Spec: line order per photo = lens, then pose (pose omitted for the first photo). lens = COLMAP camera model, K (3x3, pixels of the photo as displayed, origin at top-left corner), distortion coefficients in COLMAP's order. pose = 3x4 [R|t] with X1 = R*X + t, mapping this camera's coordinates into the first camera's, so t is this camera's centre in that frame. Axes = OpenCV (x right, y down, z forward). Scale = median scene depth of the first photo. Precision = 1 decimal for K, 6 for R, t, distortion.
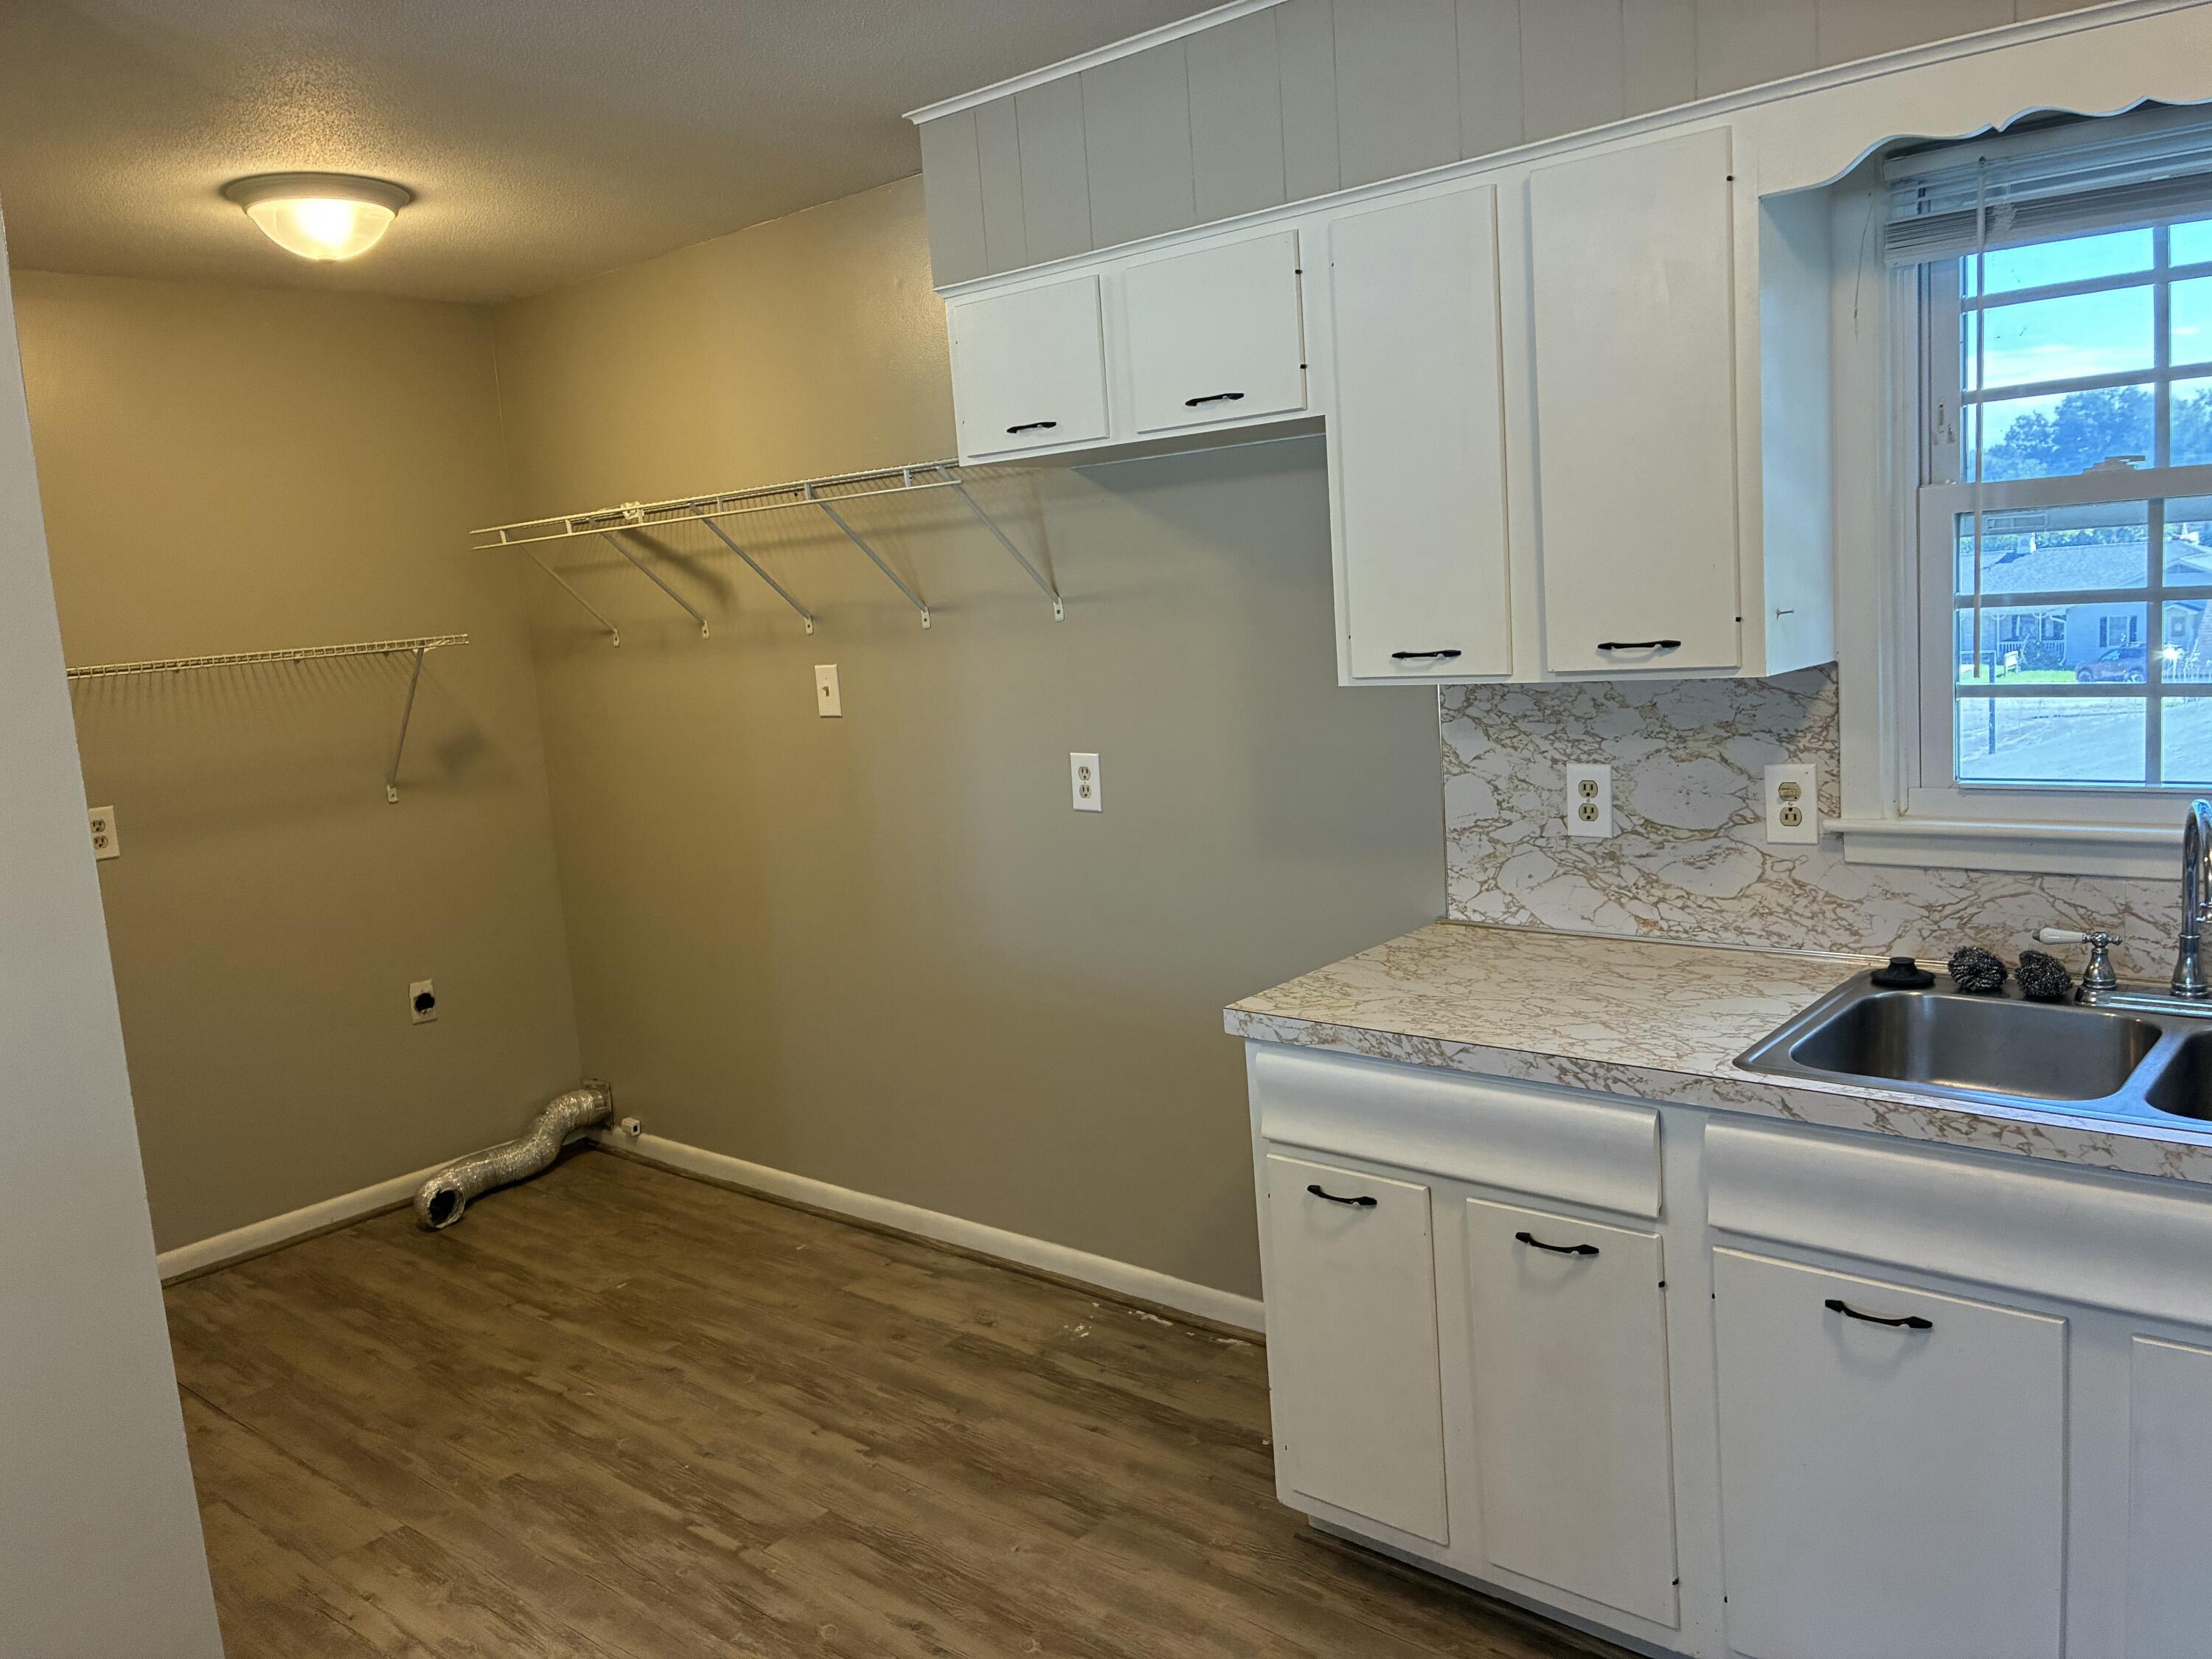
lens RADIAL K [[1699.1, 0, 1153.9], [0, 1699.1, 805.8], [0, 0, 1]] dist [0.032066, -0.001290]
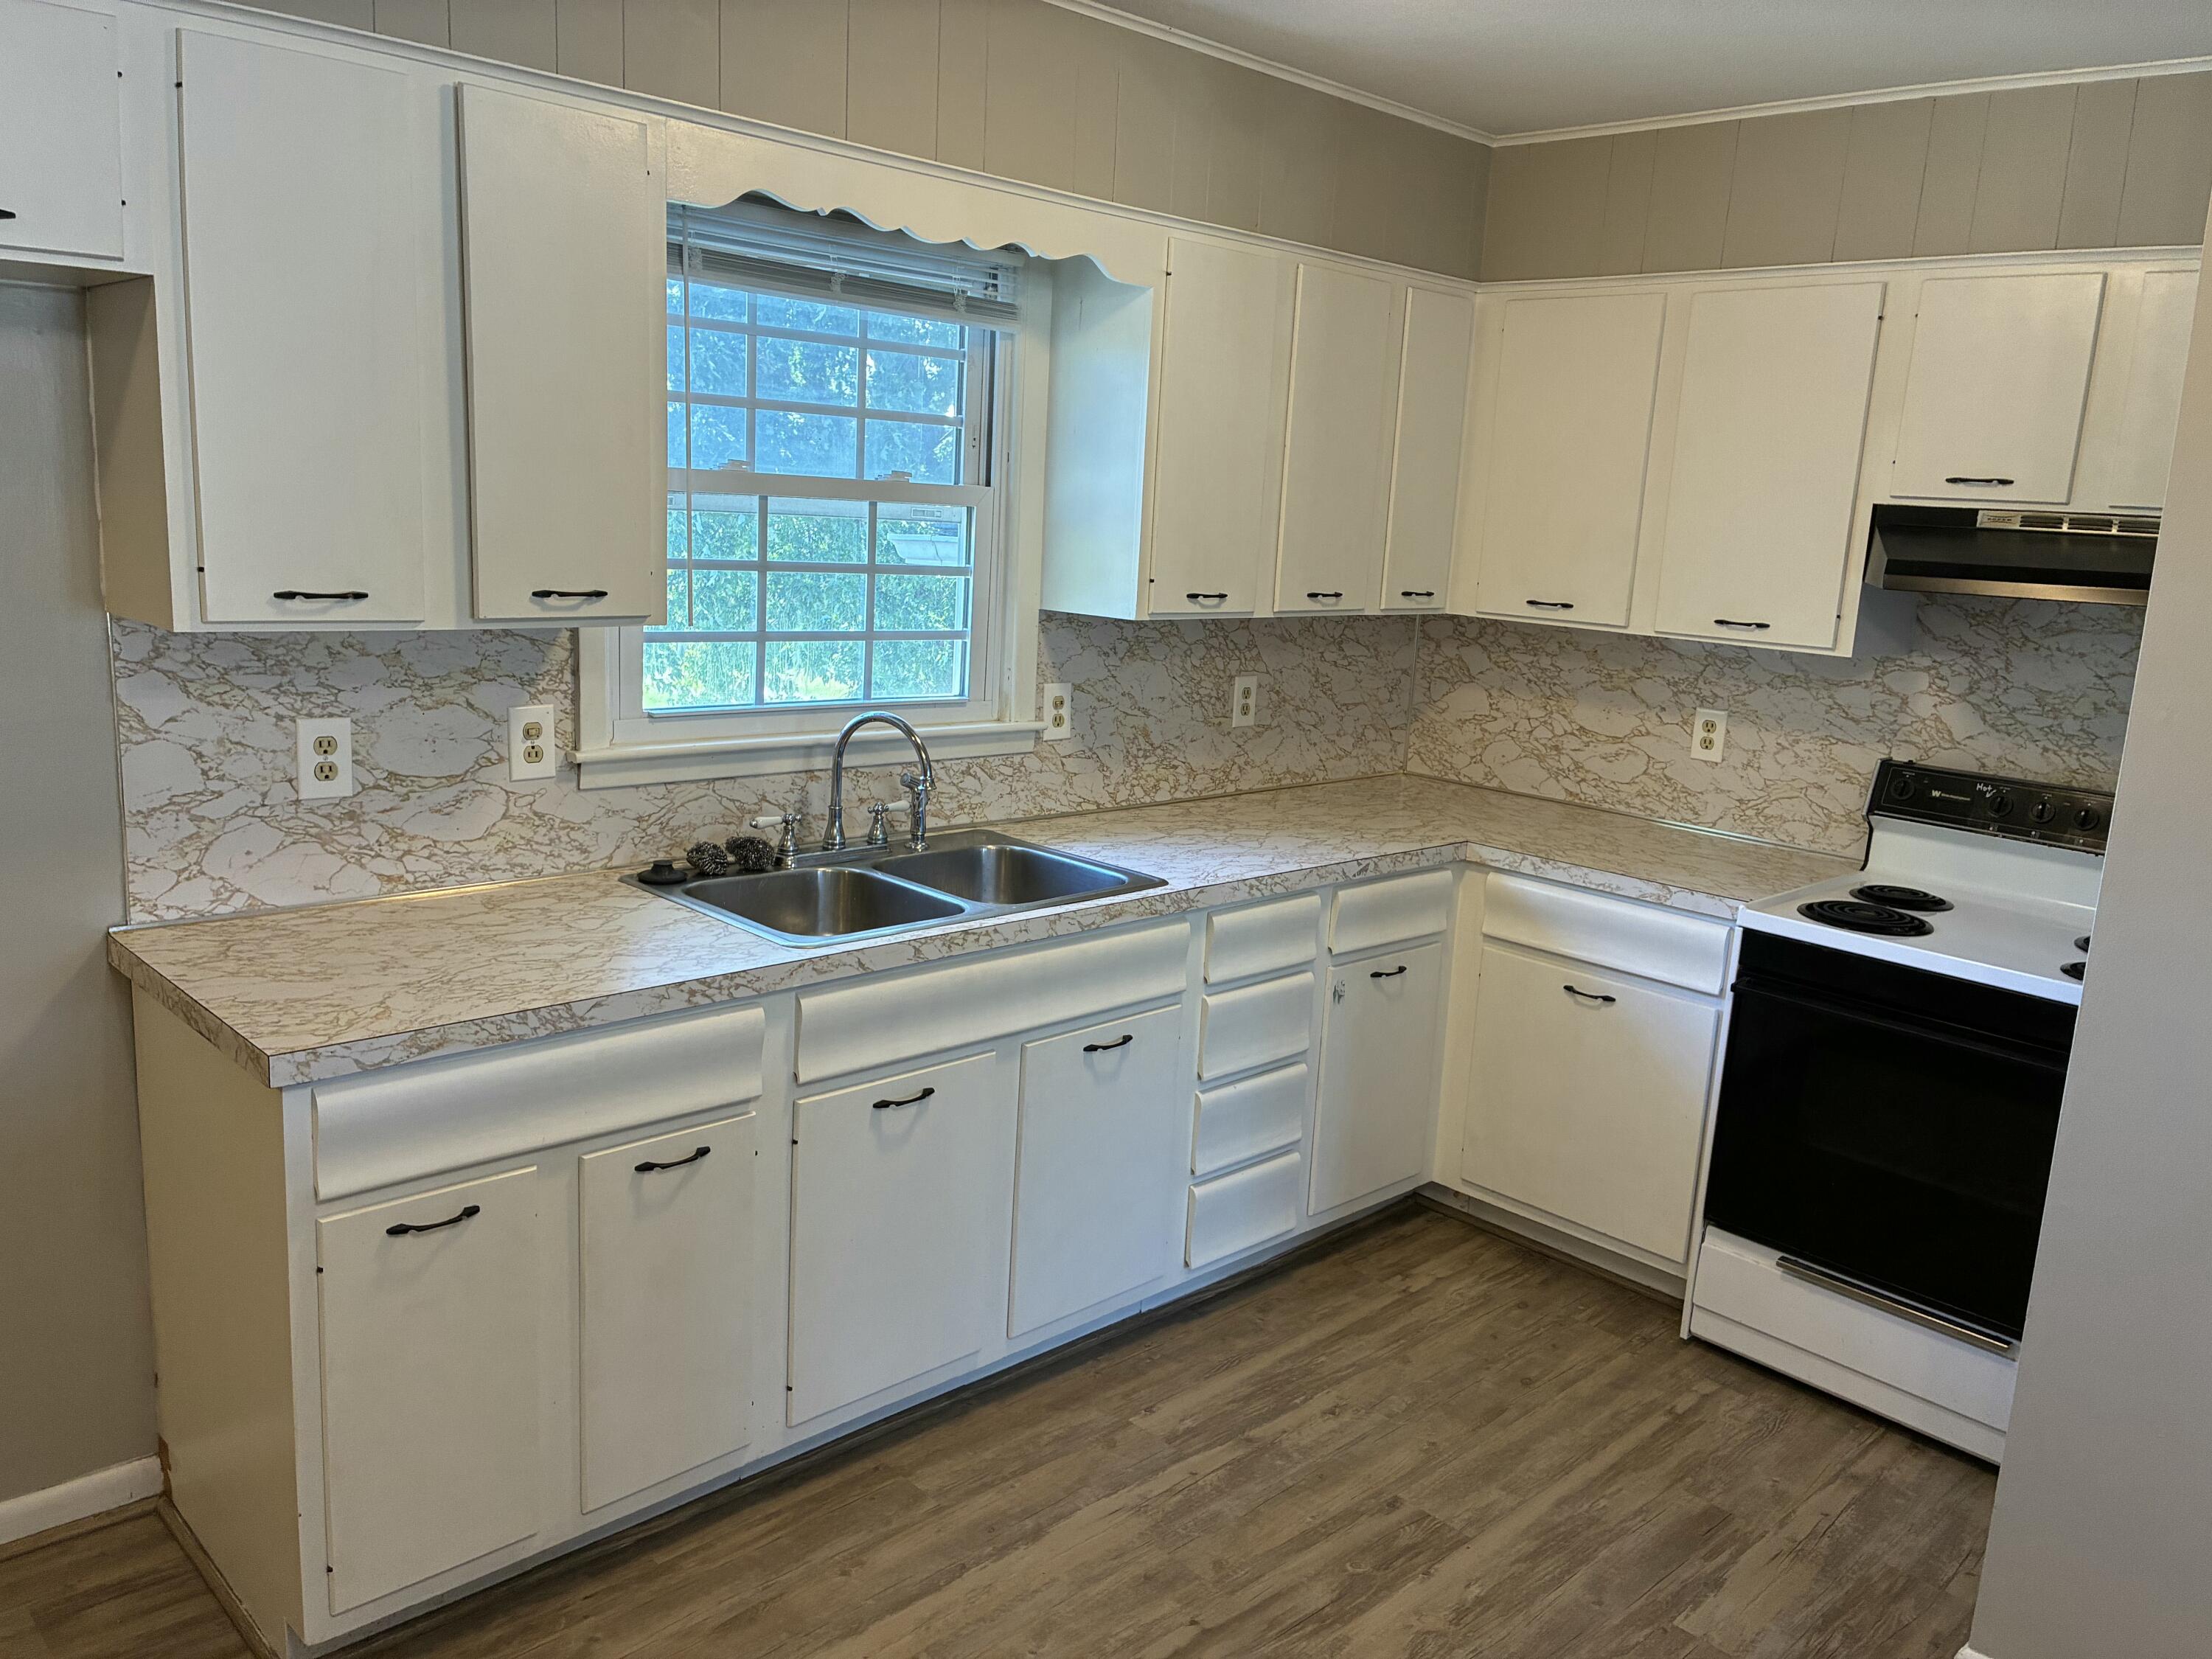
lens RADIAL K [[1690.5, 0, 1097.2], [0, 1690.5, 832.4], [0, 0, 1]] dist [0.042880, -0.002482]
pose [[0.089909, -0.118974, 0.988818, -0.662516], [0.070328, 0.991119, 0.112856, -0.040640], [-0.993464, 0.059395, 0.097478, 0.536771]]
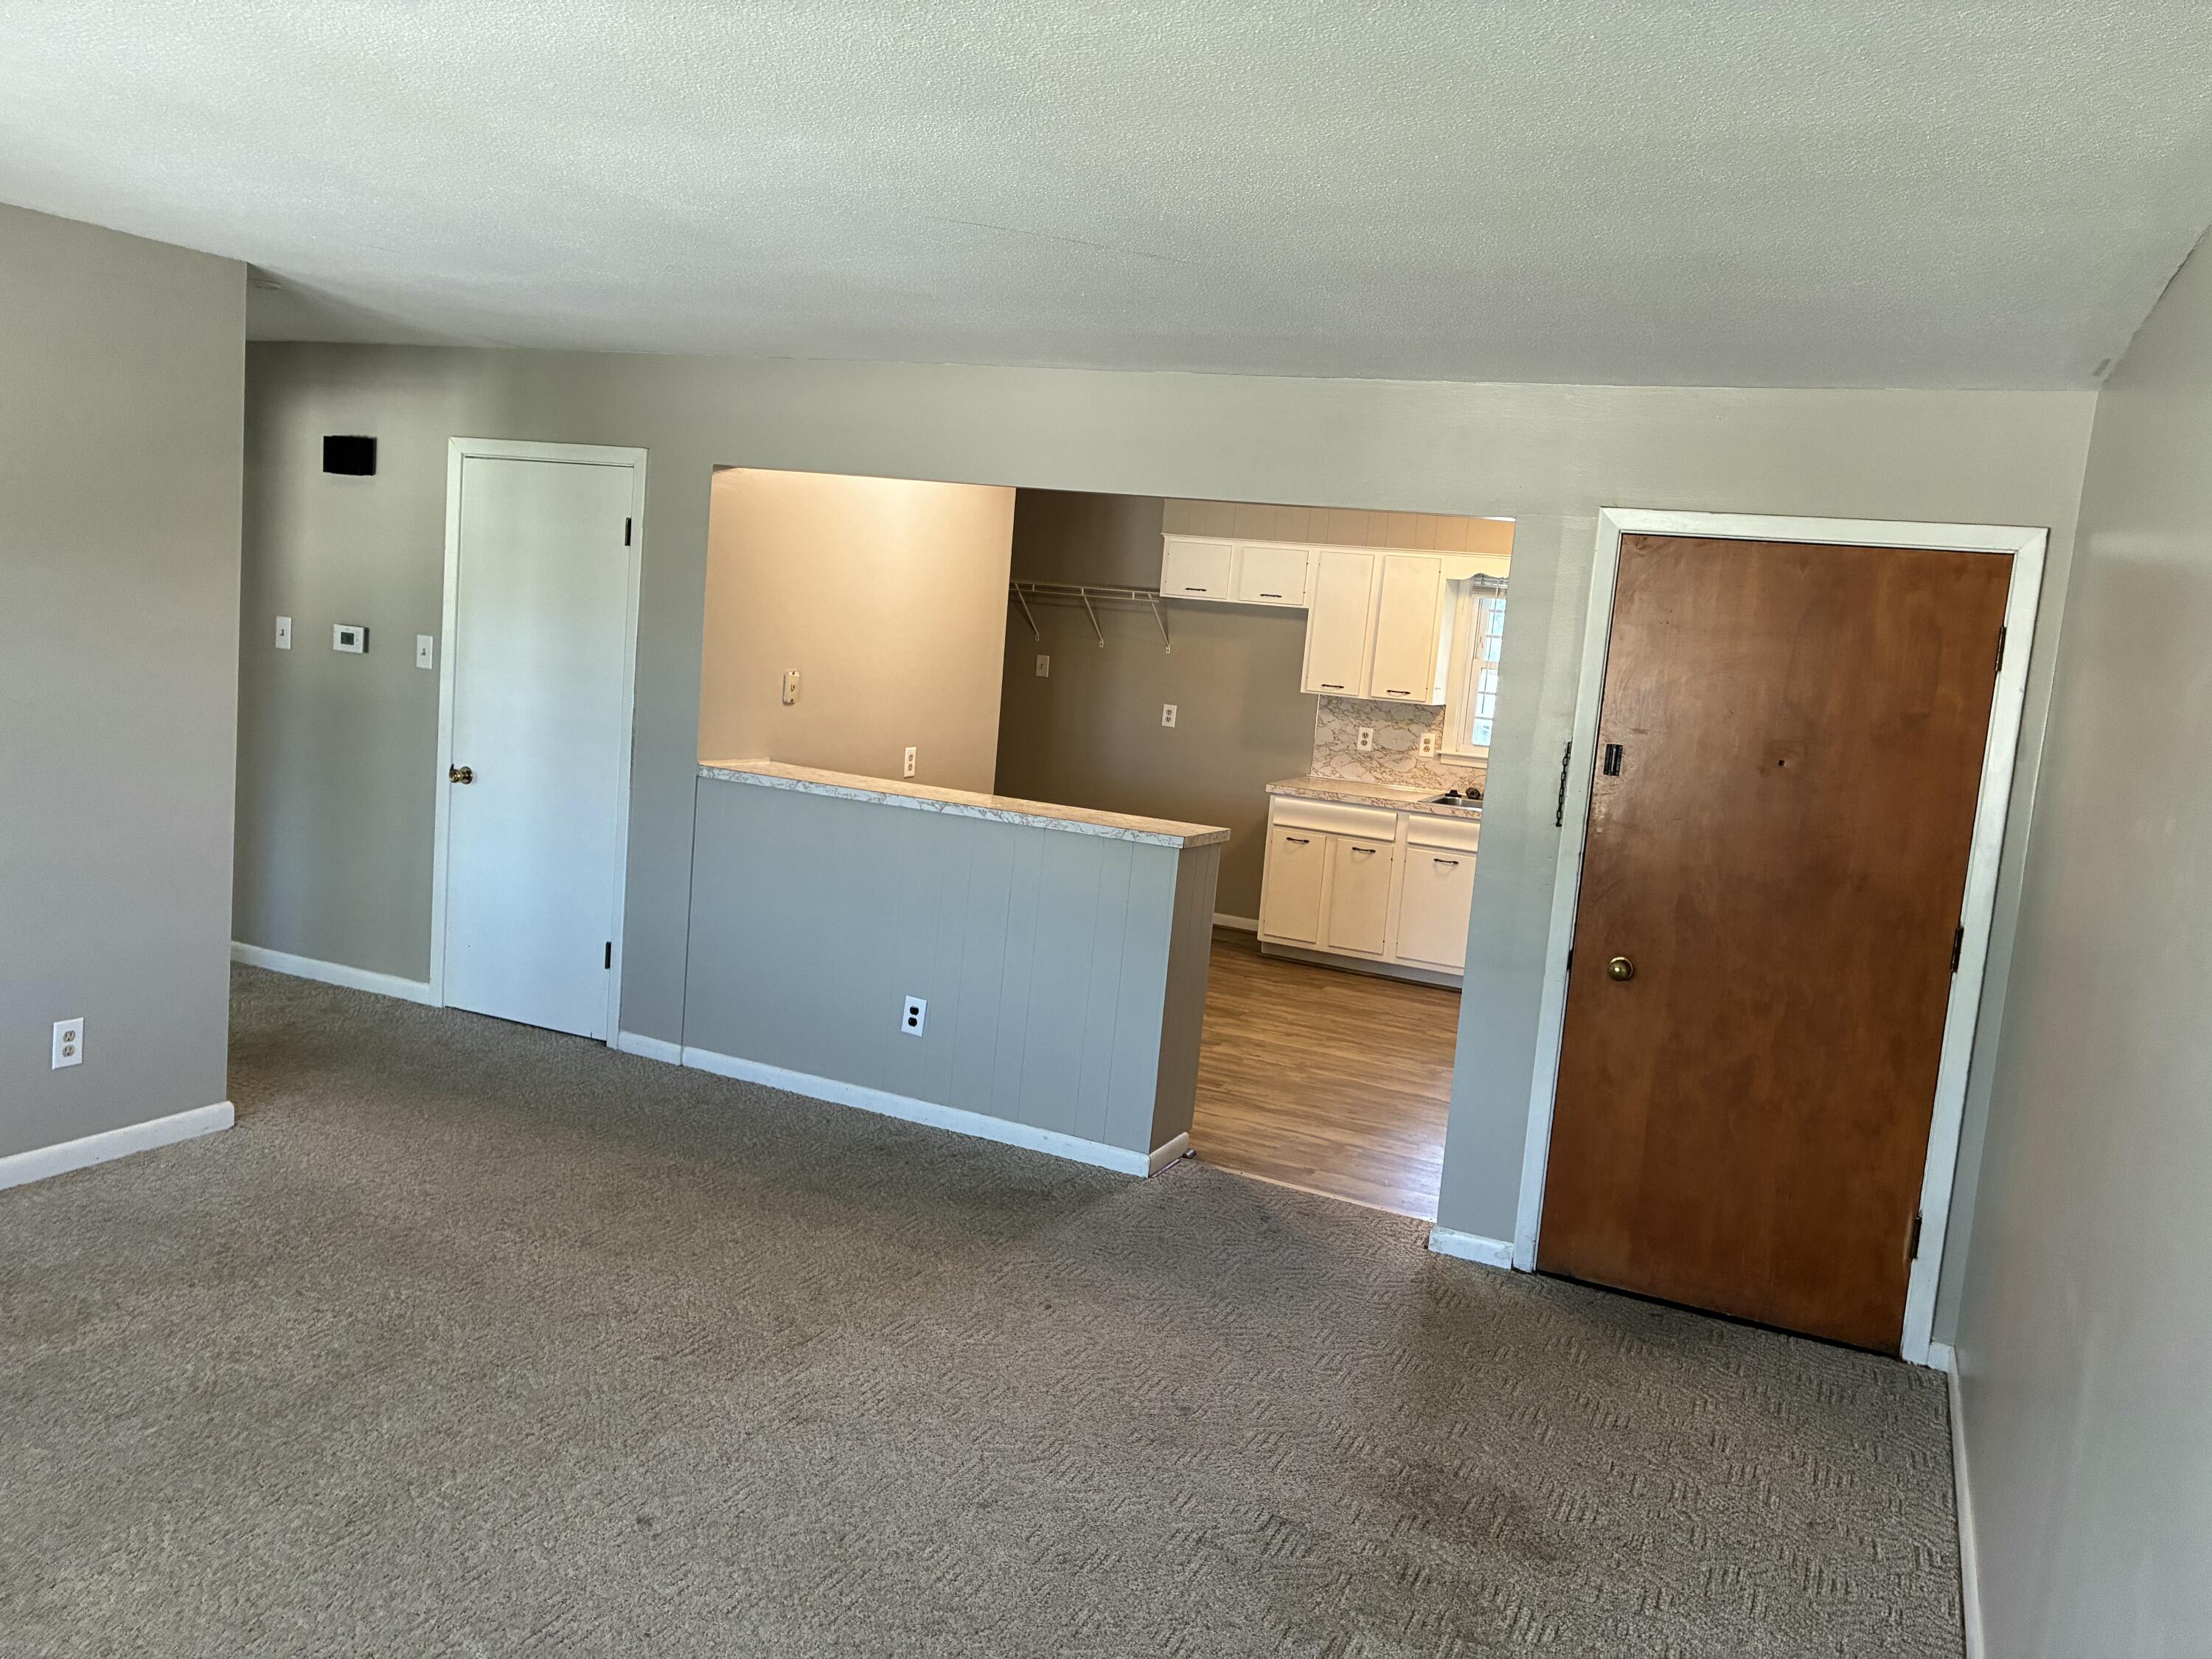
lens RADIAL K [[1690.5, 0, 1097.2], [0, 1690.5, 832.4], [0, 0, 1]] dist [0.042880, -0.002482]
pose [[0.956572, 0.116418, 0.267240, -1.116721], [-0.116643, 0.993059, -0.015087, 0.294603], [-0.267142, -0.016740, 0.963512, -2.039033]]
